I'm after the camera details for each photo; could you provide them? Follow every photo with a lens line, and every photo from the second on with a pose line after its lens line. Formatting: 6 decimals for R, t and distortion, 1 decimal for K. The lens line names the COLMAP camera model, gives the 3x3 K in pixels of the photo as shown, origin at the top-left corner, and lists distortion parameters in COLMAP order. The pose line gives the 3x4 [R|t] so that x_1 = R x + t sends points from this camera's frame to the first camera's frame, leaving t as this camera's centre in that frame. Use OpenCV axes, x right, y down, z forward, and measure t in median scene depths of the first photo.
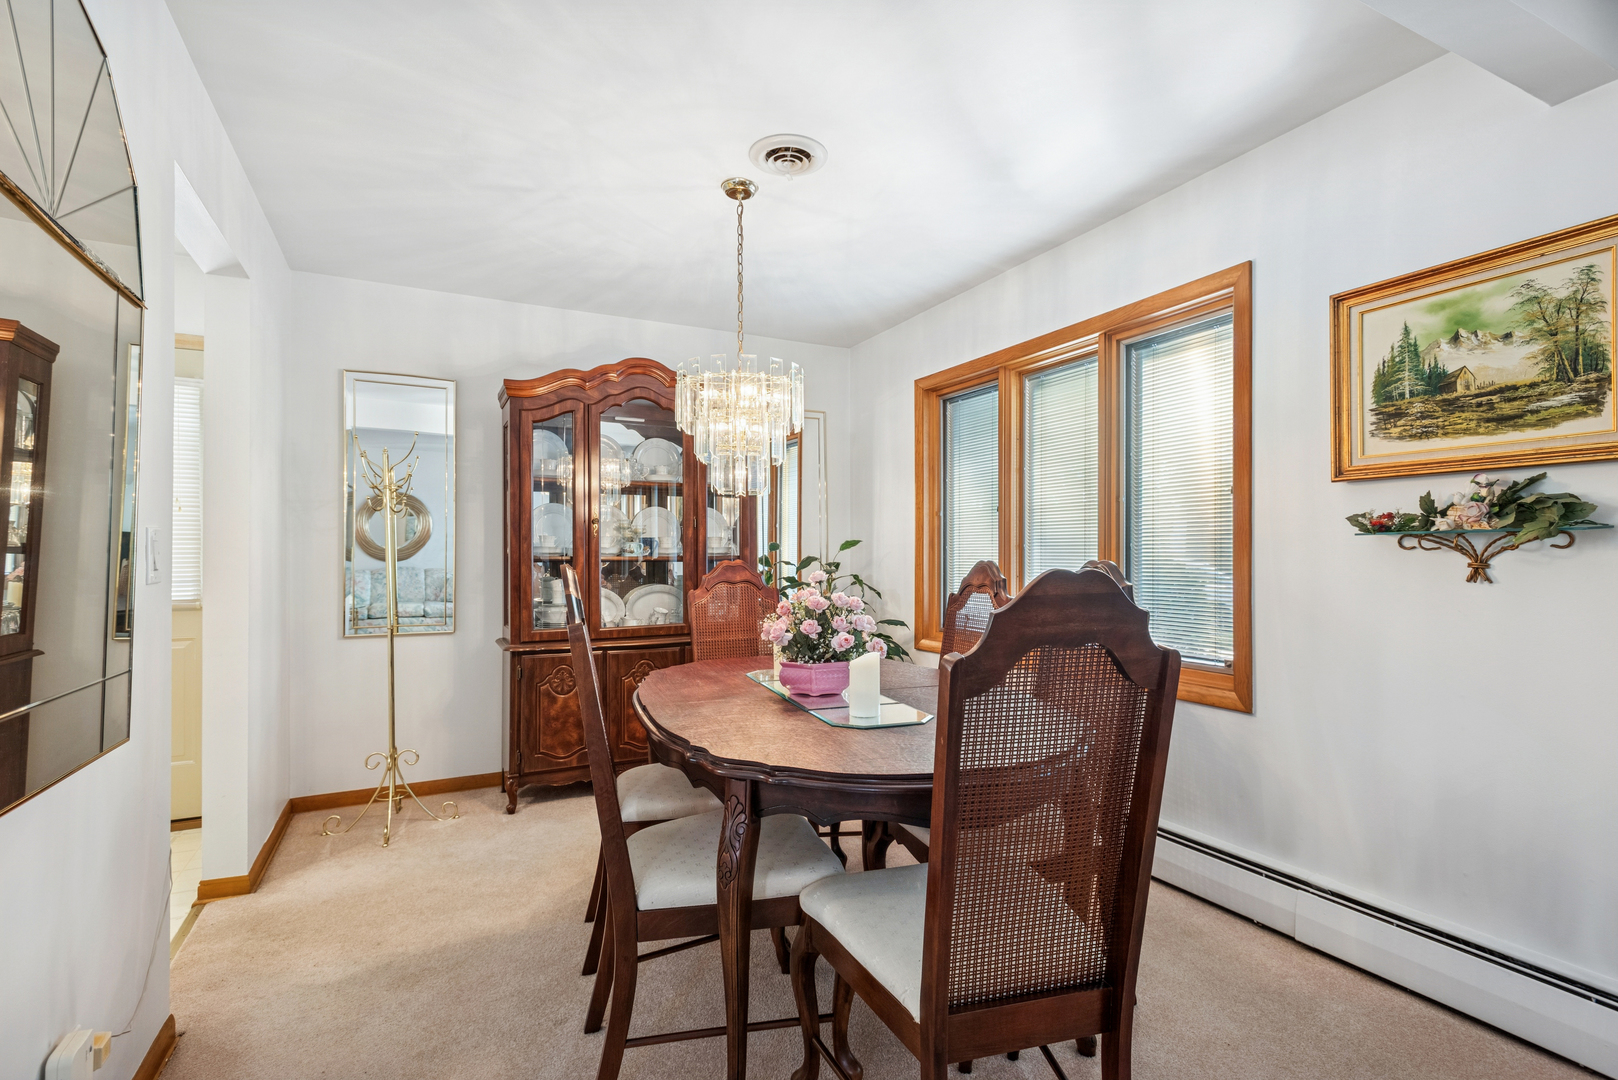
lens RADIAL K [[756.9, 0, 799.3], [0, 756.9, 547.6], [0, 0, 1]] dist [-0.000451, -0.001035]
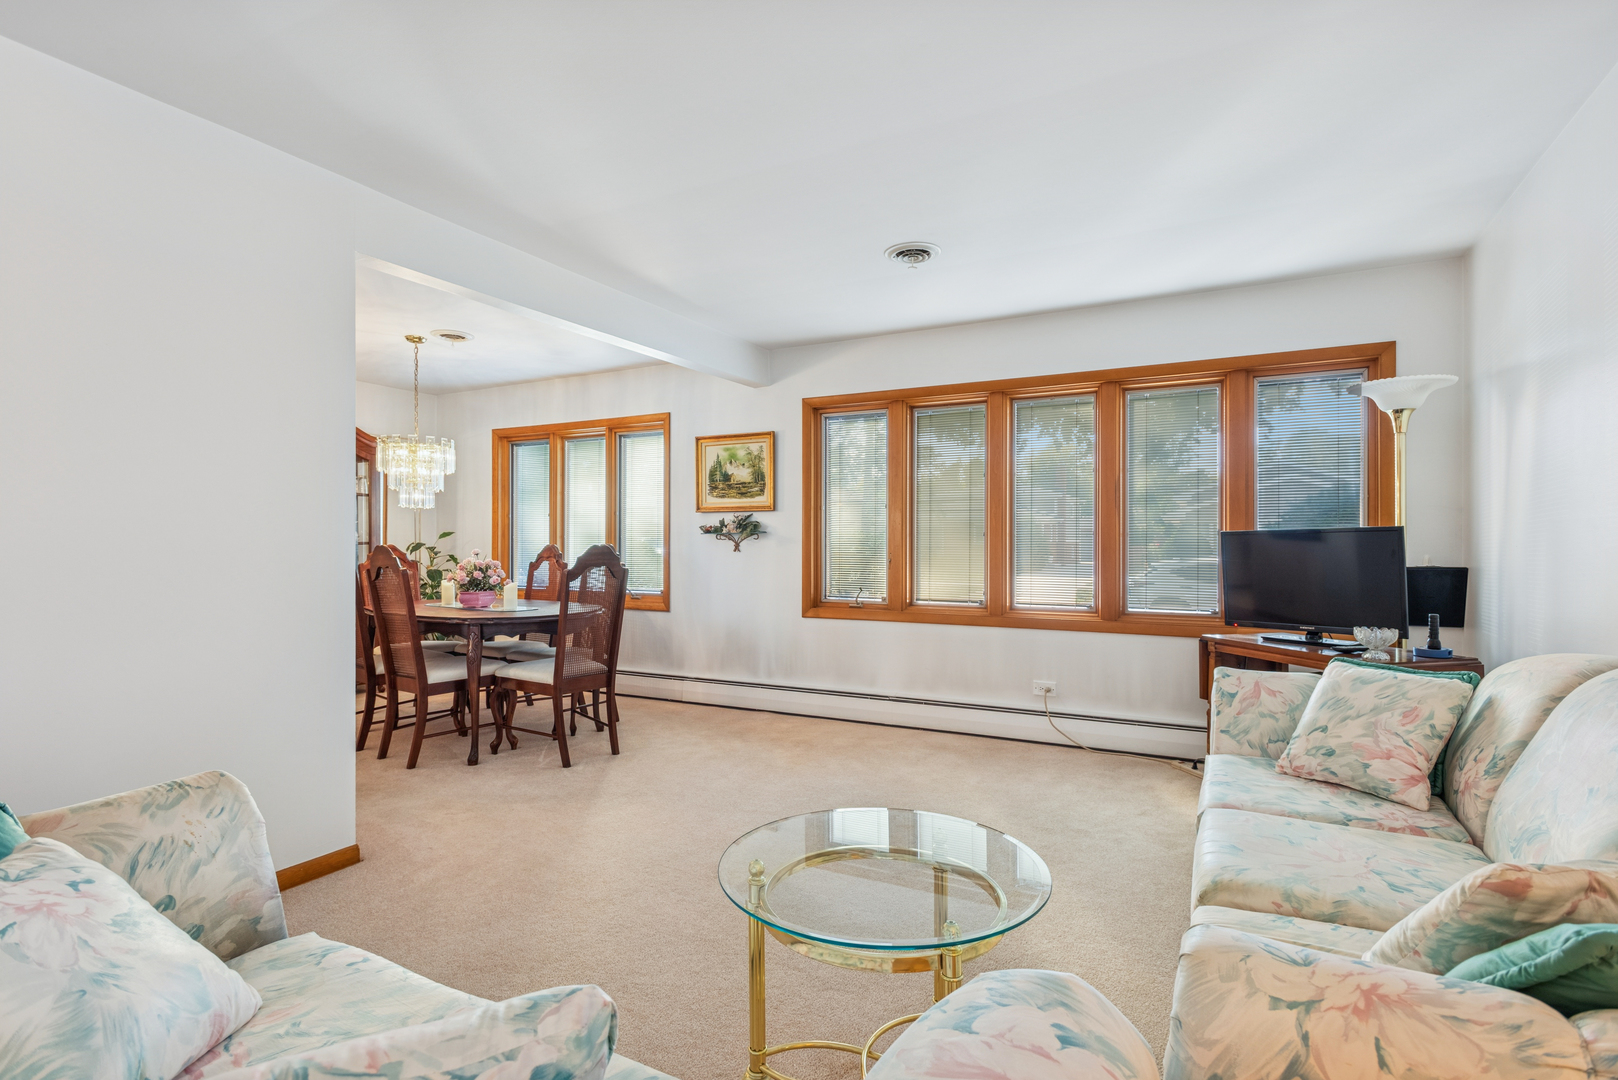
lens RADIAL K [[805.6, 0, 798.5], [0, 805.6, 545.9], [0, 0, 1]] dist [-0.002011, -0.000082]
pose [[0.817754, -0.000929, 0.575567, -0.564994], [-0.006110, 0.999928, 0.010295, -0.005961], [-0.575535, -0.011935, 0.817690, -1.418674]]
